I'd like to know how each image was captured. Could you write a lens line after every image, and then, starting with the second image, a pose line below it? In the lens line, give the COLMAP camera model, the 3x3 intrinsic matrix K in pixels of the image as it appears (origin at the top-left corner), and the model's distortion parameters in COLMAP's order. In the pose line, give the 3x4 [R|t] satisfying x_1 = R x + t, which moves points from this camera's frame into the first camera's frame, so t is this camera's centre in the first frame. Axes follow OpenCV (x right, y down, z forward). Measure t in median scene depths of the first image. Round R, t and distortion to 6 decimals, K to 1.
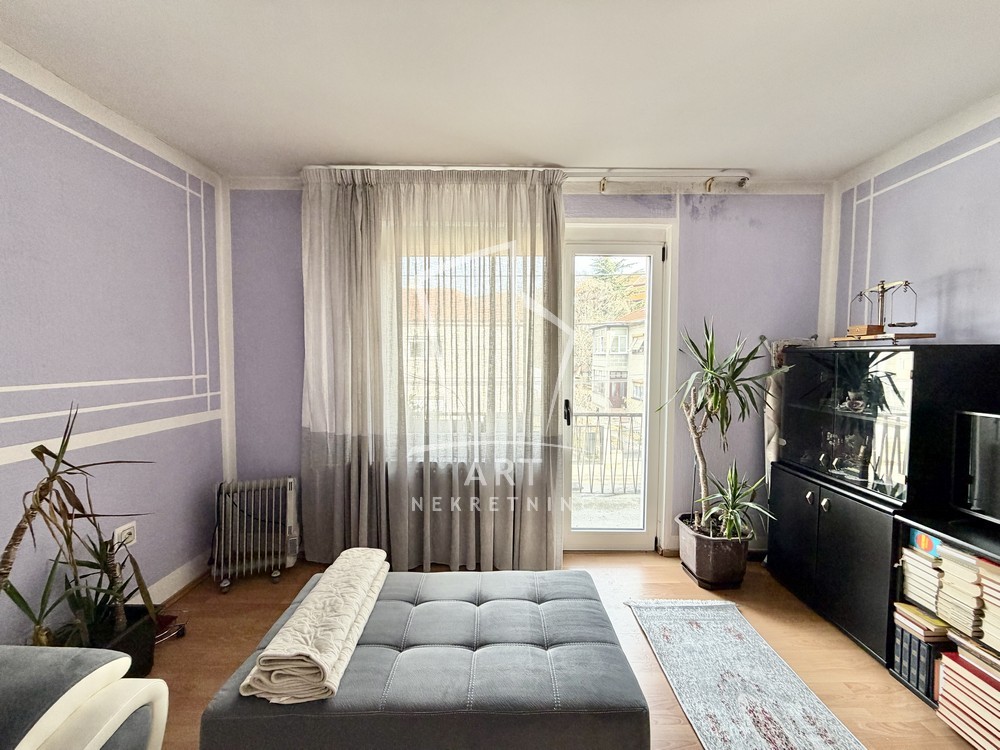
lens RADIAL K [[398.1, 0, 502.6], [0, 398.1, 378.0], [0, 0, 1]] dist [-0.001513, 0.000085]
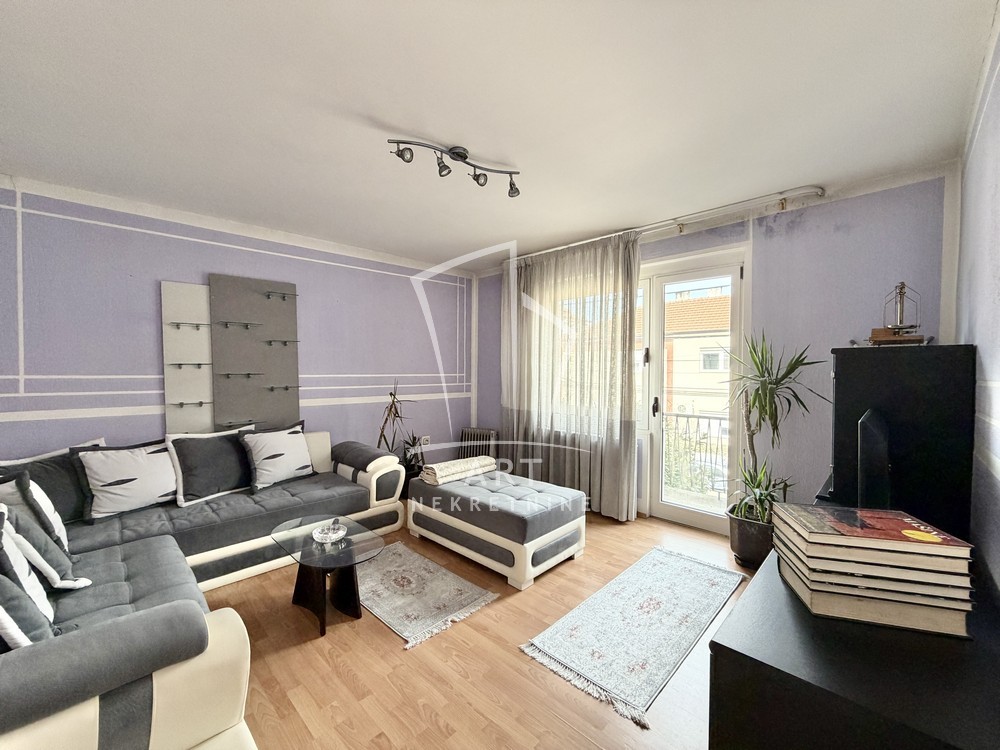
lens RADIAL K [[416.2, 0, 500.0], [0, 416.2, 375.0], [0, 0, 1]] dist [-0.001370, -0.000092]
pose [[0.709502, 0.011465, -0.704610, 0.825649], [-0.037285, 0.999078, -0.021287, 0.033399], [0.703717, 0.041374, 0.709275, -0.342859]]
